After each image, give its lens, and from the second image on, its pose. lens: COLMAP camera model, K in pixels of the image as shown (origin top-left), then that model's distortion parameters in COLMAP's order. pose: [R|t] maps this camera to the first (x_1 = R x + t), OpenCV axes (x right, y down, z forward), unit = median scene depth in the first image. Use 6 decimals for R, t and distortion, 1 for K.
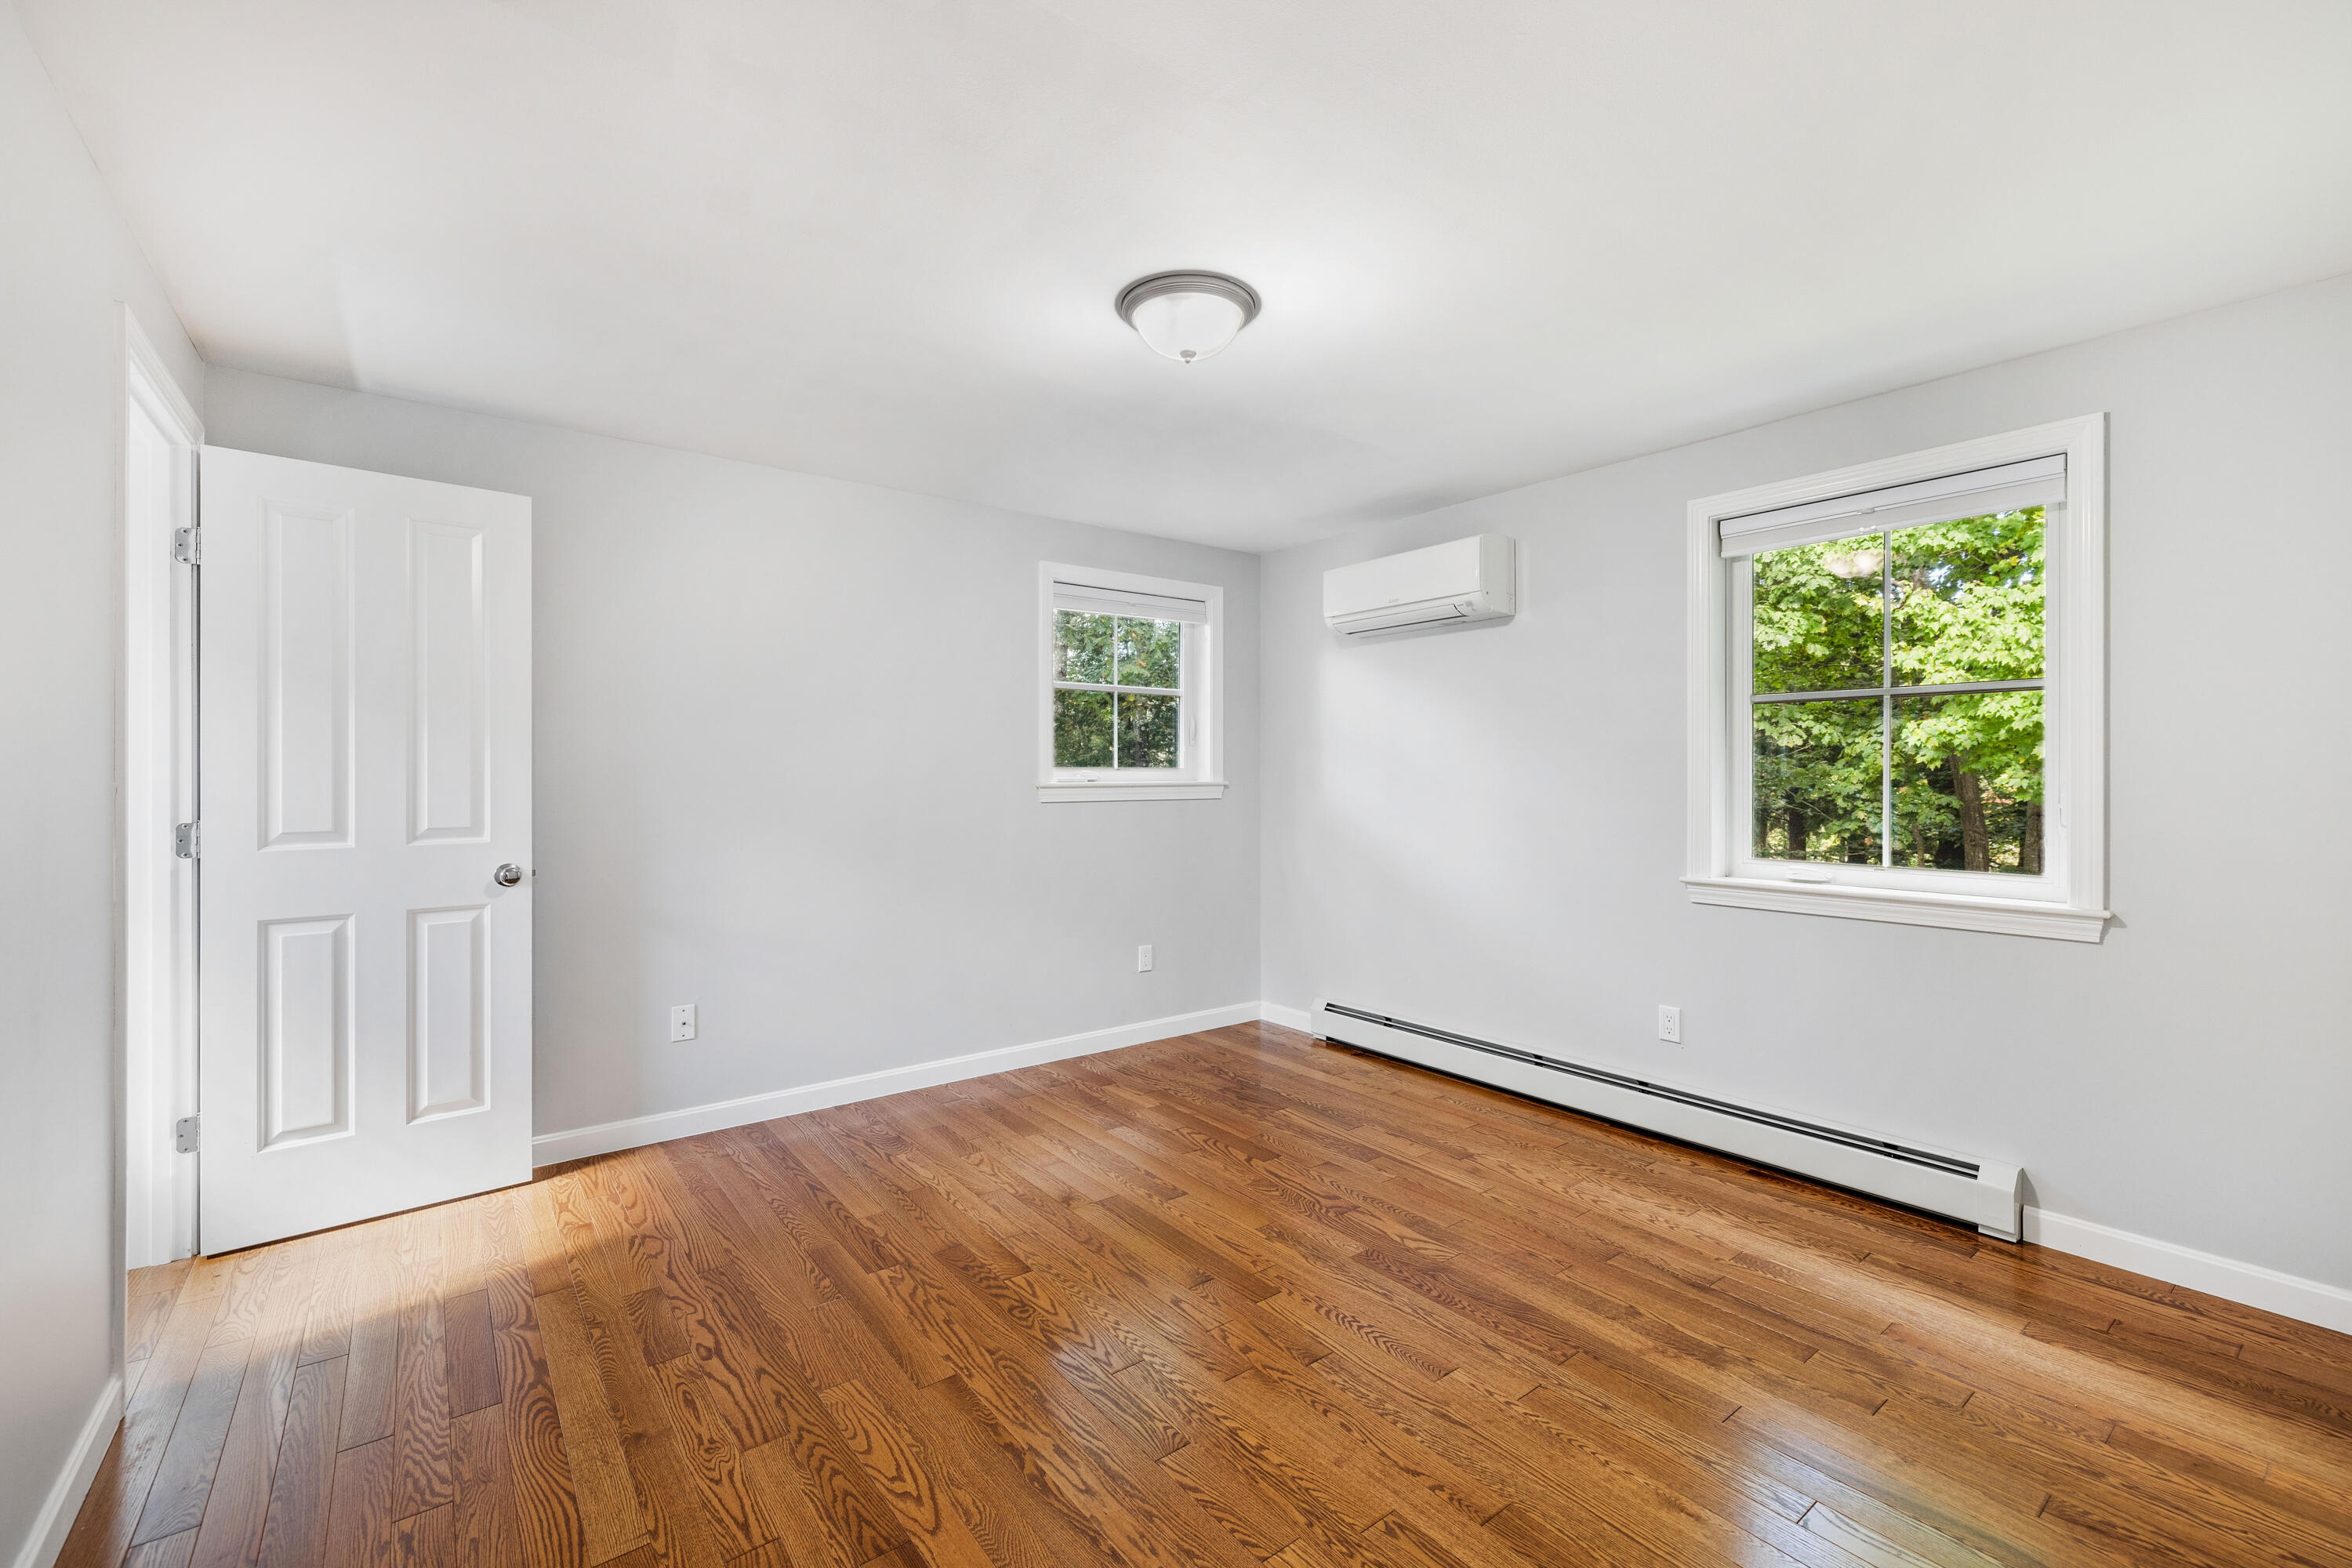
lens RADIAL K [[986.2, 0, 1173.7], [0, 986.2, 782.3], [0, 0, 1]] dist [-0.001013, -0.000215]
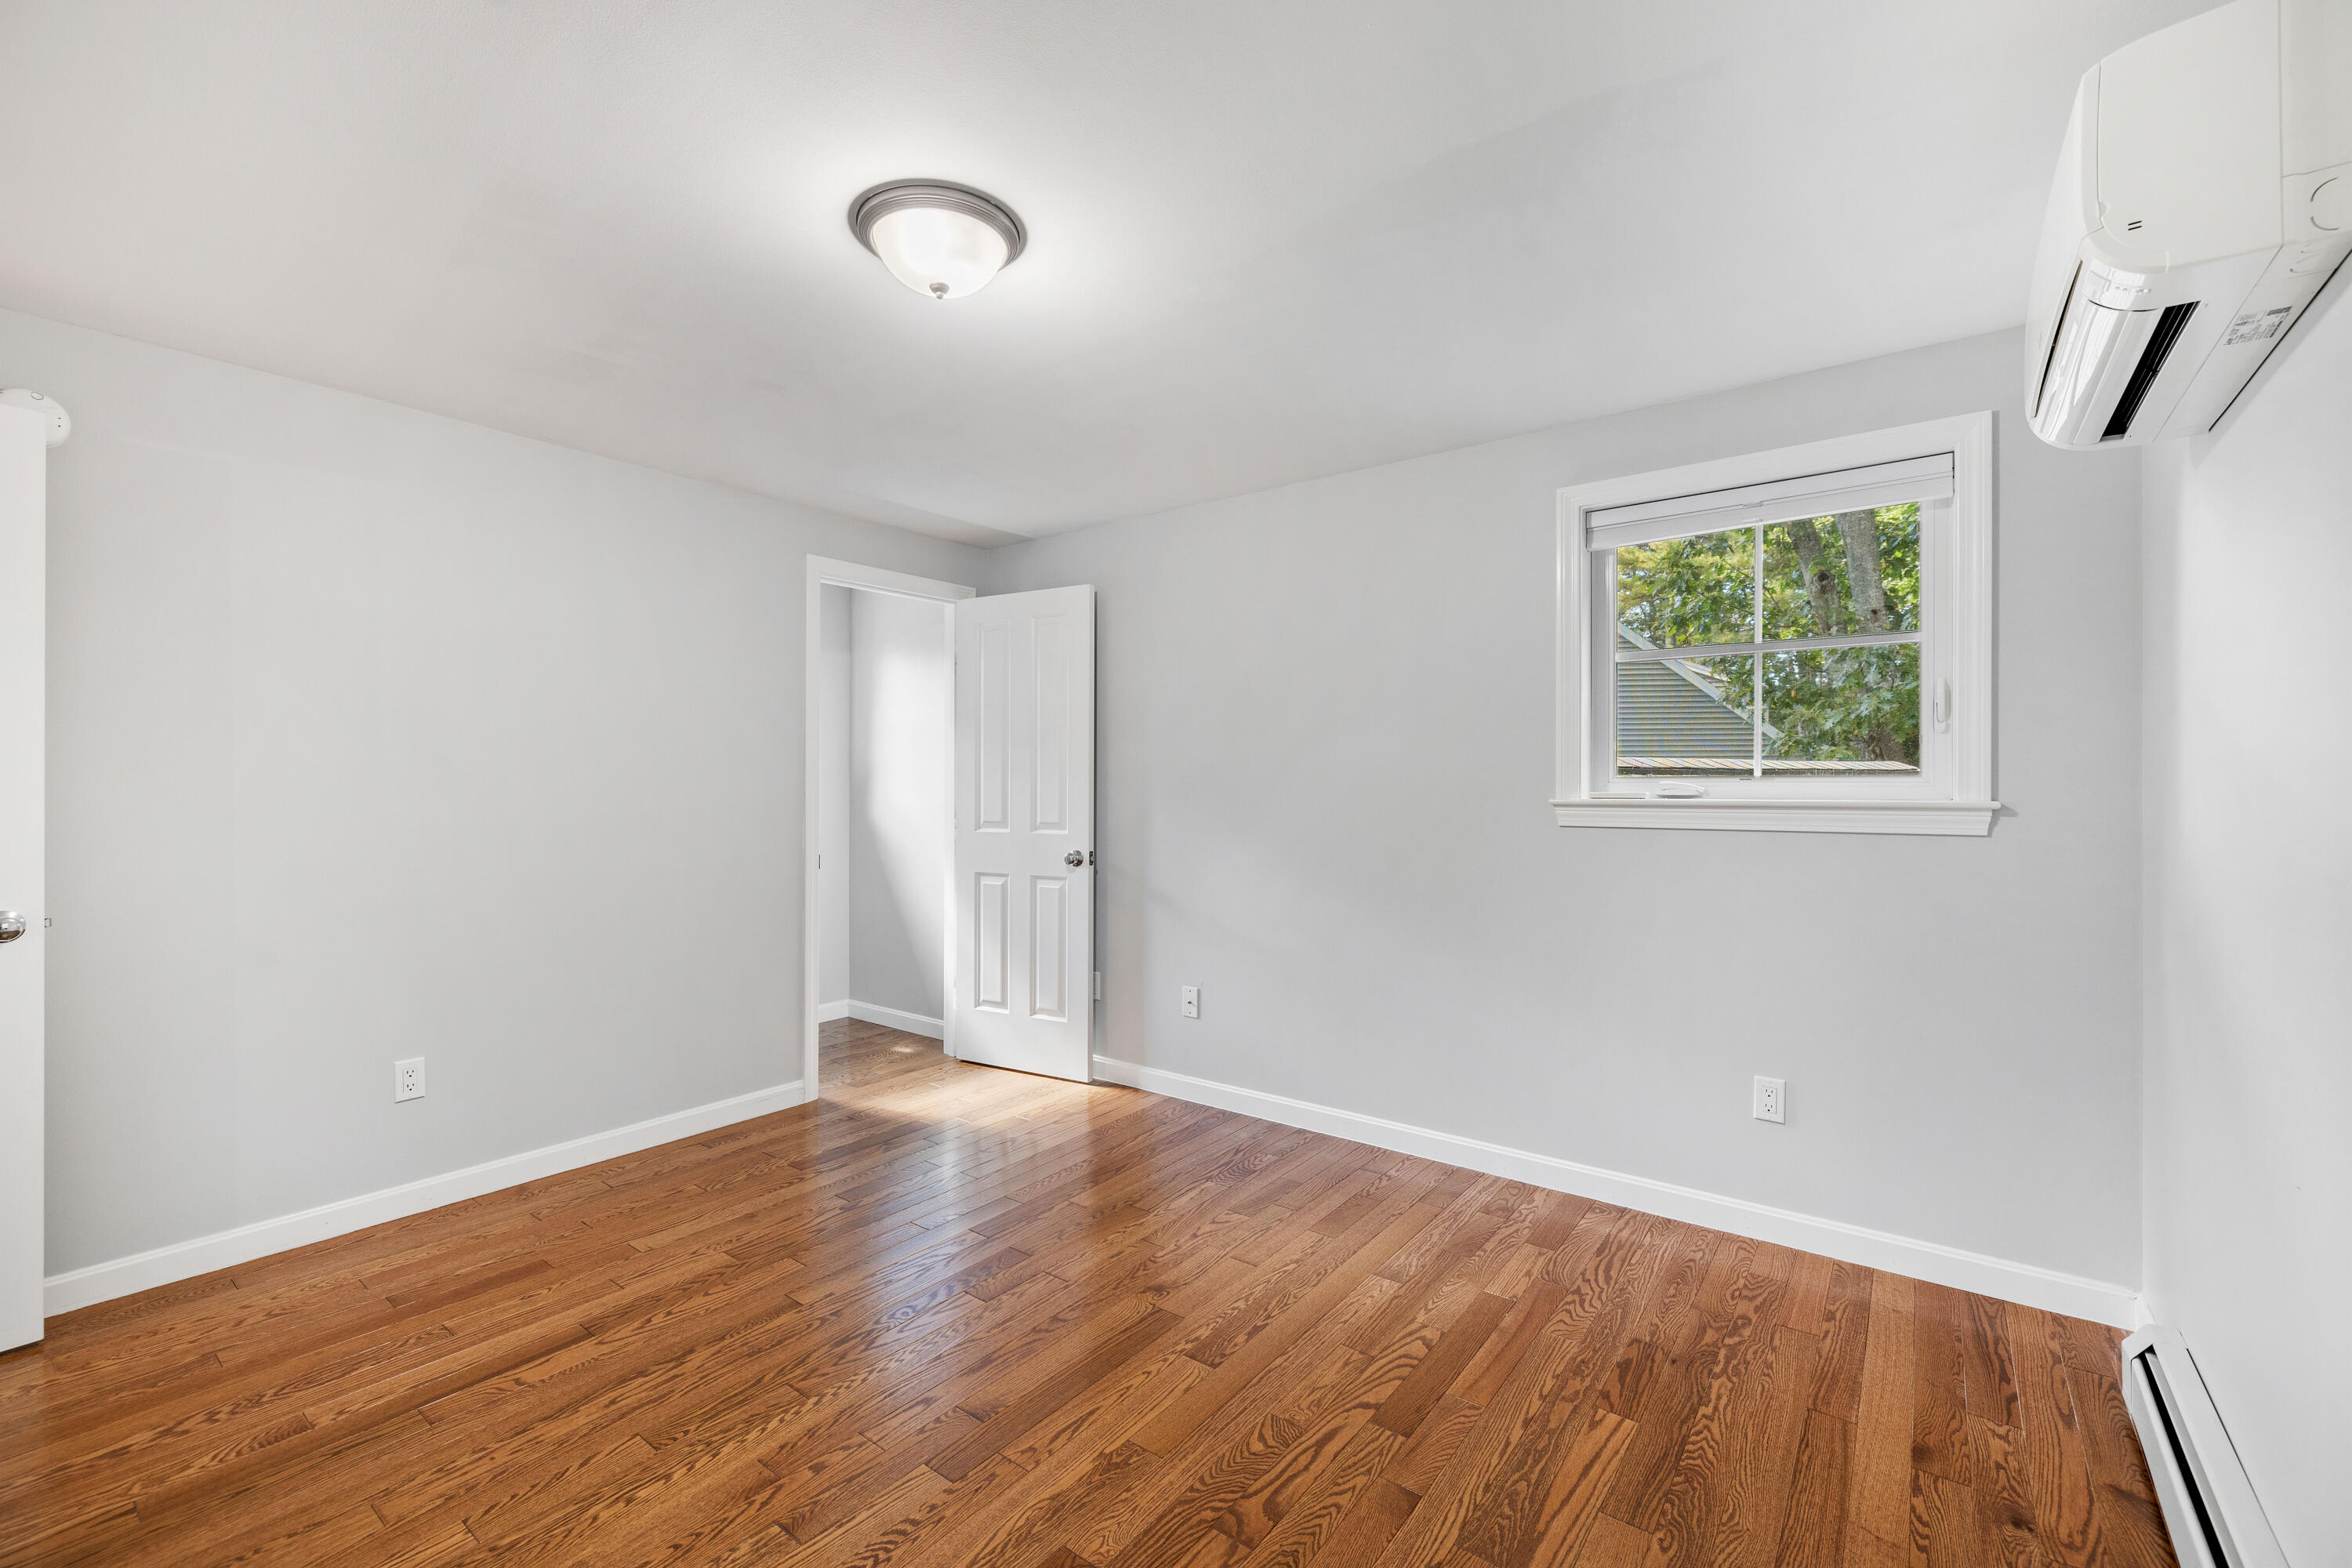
lens RADIAL K [[986.2, 0, 1171.1], [0, 986.2, 776.9], [0, 0, 1]] dist [-0.001013, -0.000215]
pose [[0.255656, -0.005603, -0.966751, 0.610765], [-0.009614, 0.999919, -0.008338, -0.009341], [0.966720, 0.011426, 0.255582, 0.670872]]
